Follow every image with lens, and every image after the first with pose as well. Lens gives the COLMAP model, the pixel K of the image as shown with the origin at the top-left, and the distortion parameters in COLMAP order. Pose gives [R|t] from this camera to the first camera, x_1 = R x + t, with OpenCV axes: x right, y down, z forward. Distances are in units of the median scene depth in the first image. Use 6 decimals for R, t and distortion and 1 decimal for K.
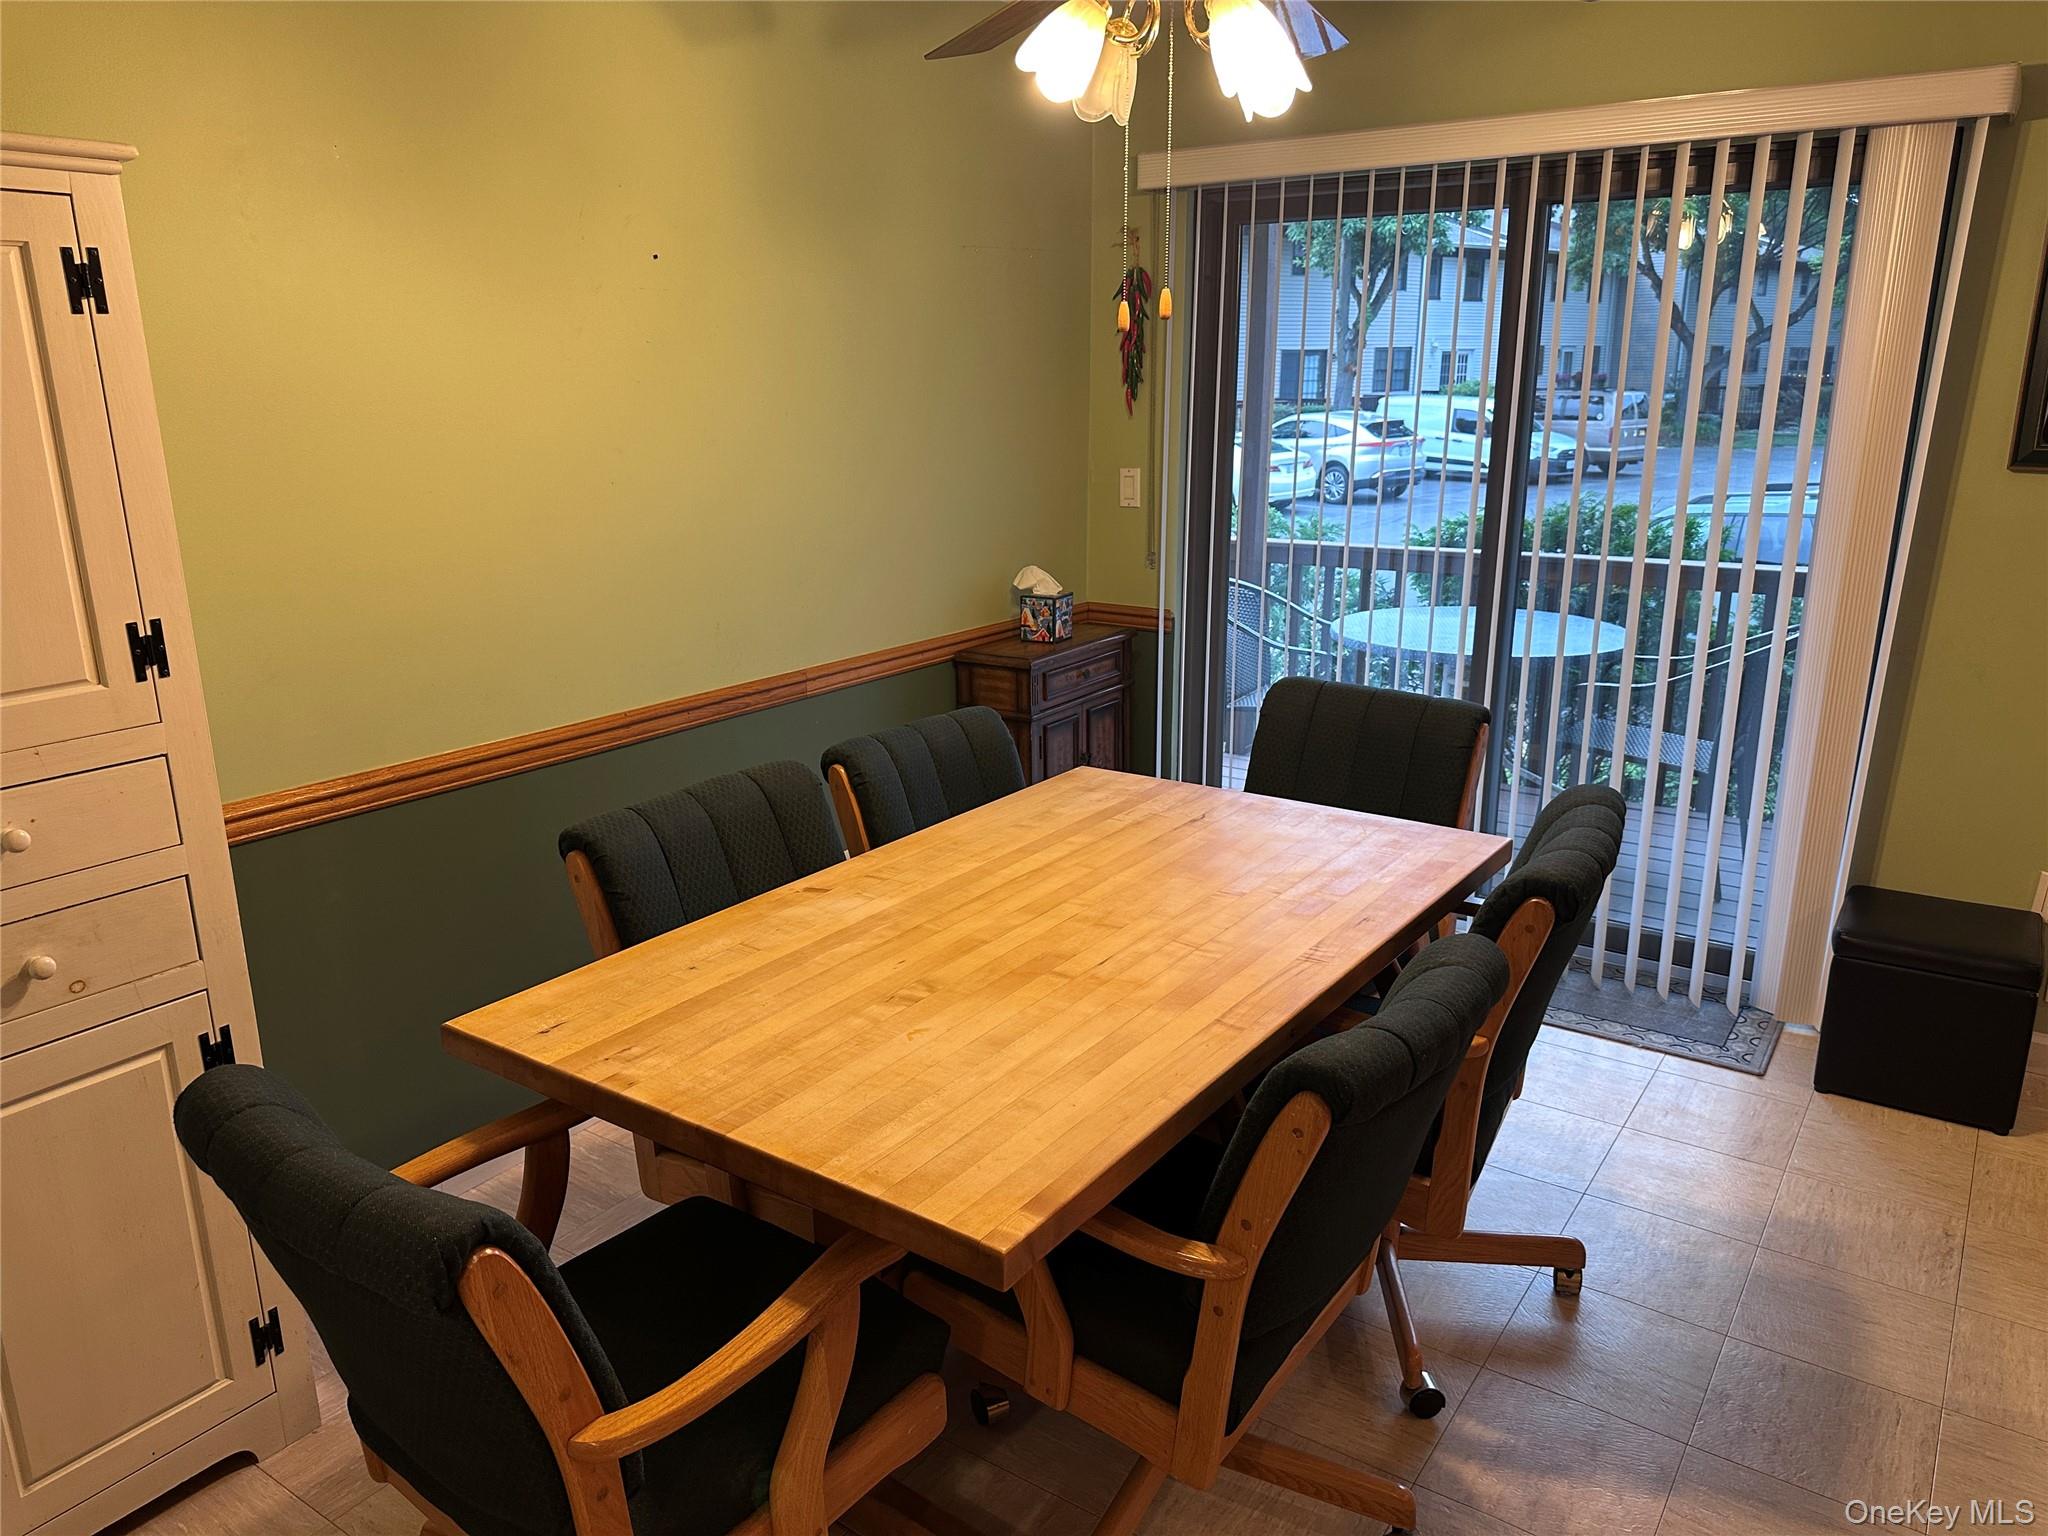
lens RADIAL K [[1449.6, 0, 1024.0], [0, 1449.6, 768.0], [0, 0, 1]] dist [0.155478, -0.242171]
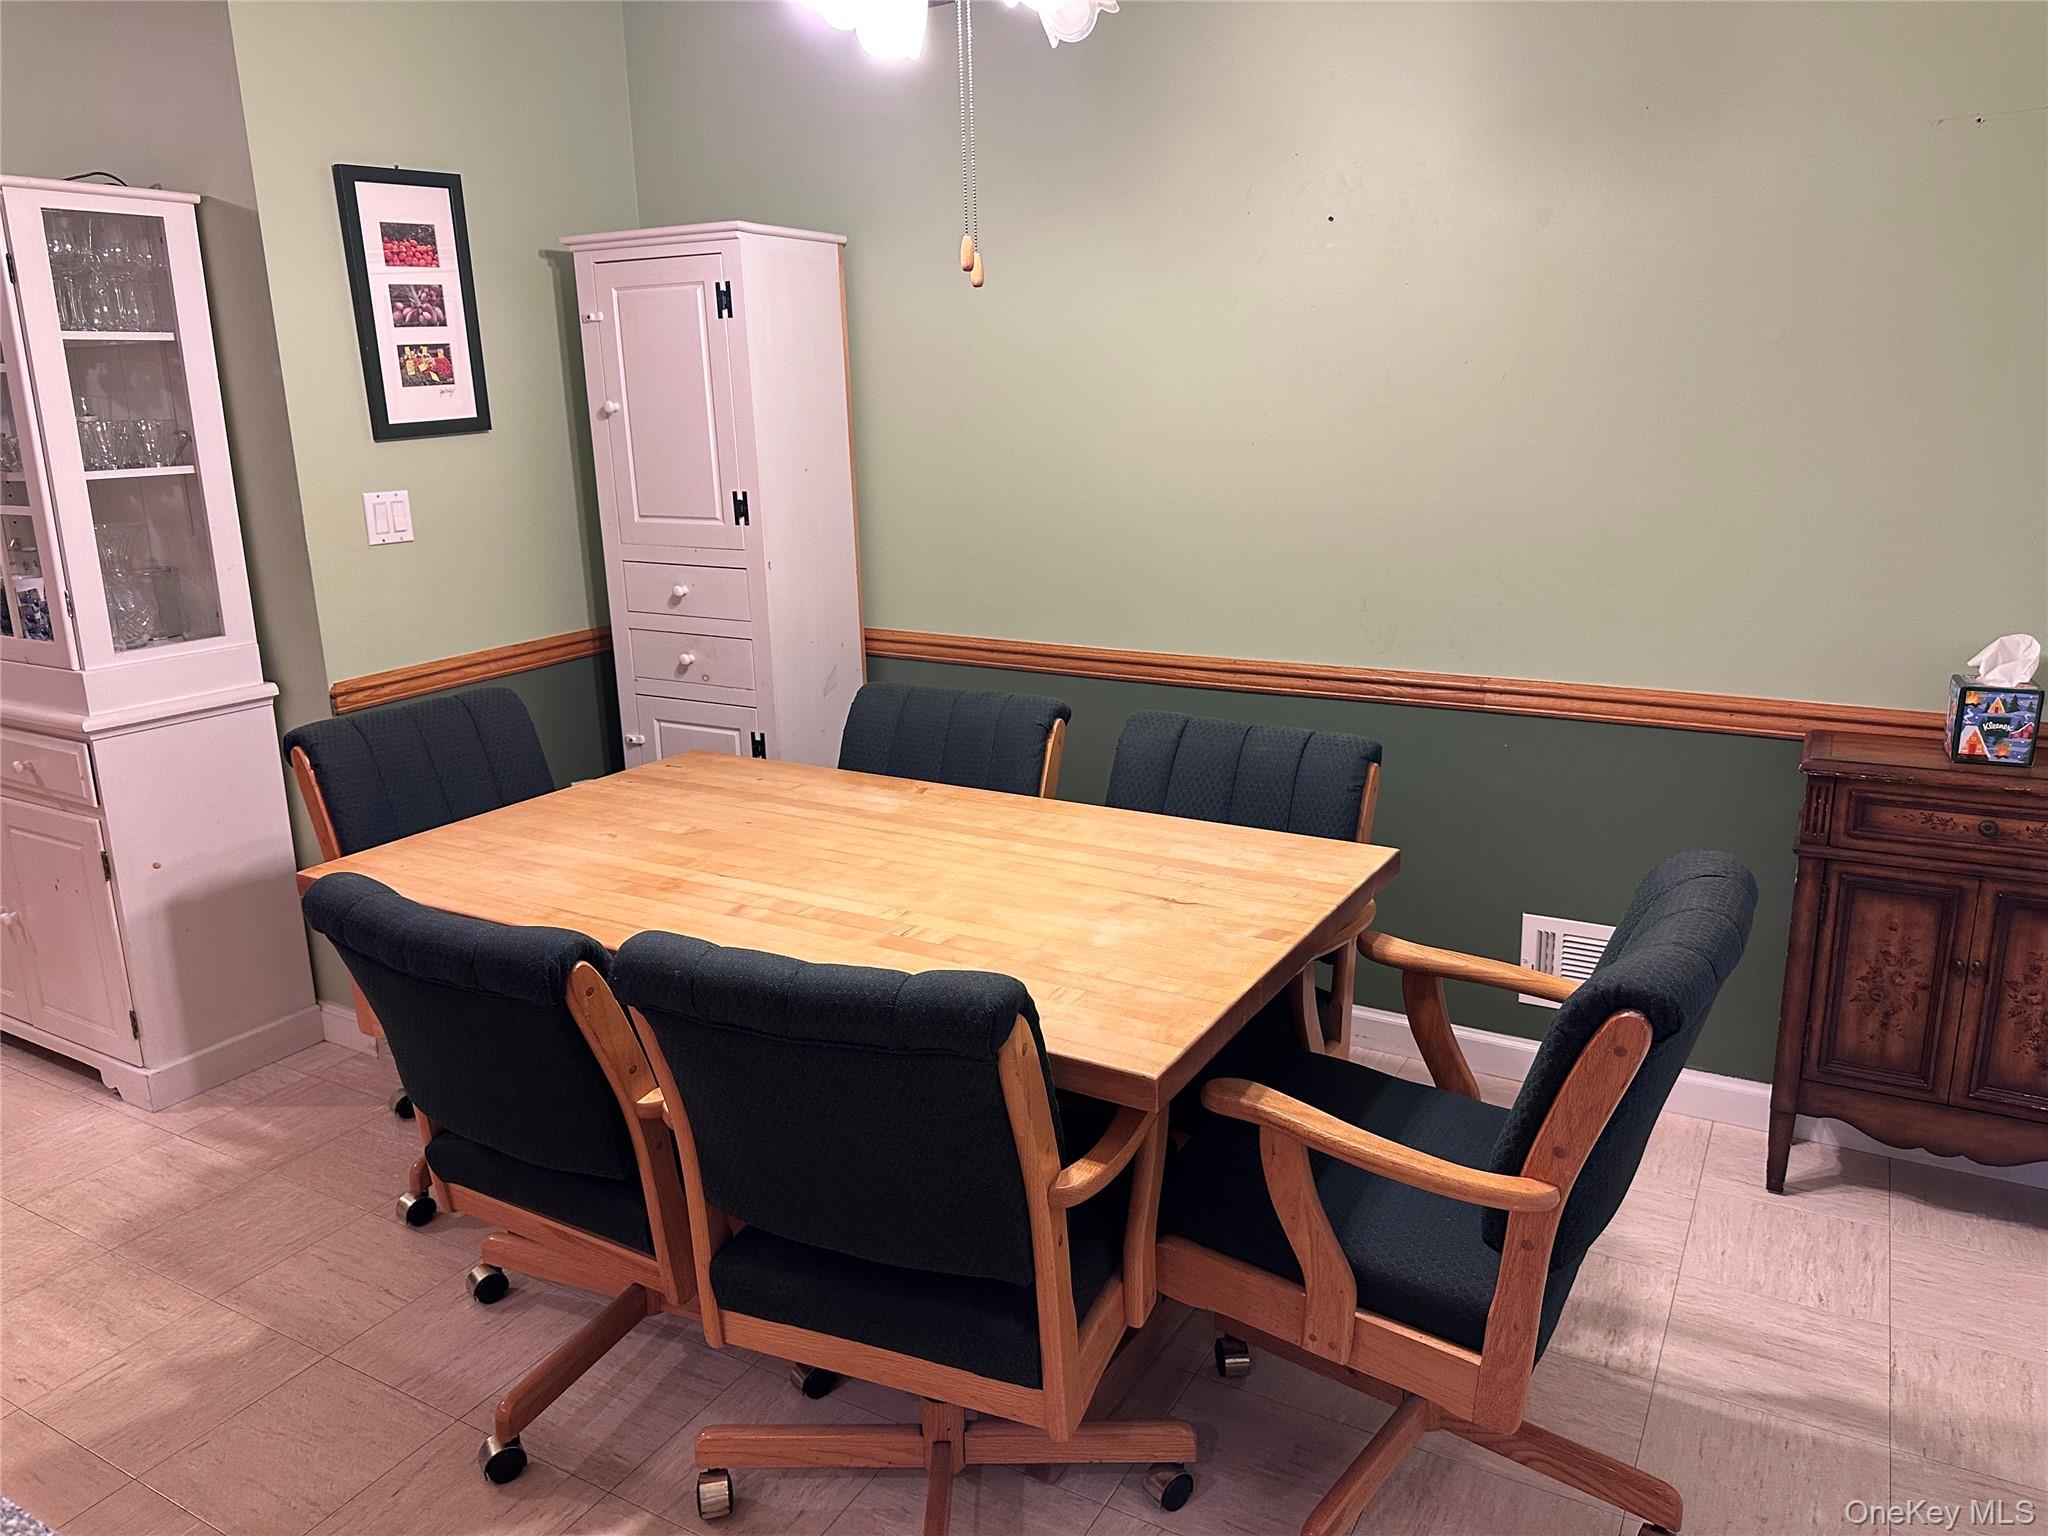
lens RADIAL K [[1449.6, 0, 1024.0], [0, 1449.6, 768.0], [0, 0, 1]] dist [0.155478, -0.242171]
pose [[0.065963, 0.260959, -0.963093, 0.895603], [-0.240404, 0.940920, 0.238486, -0.210300], [0.968429, 0.215800, 0.124802, 0.855345]]
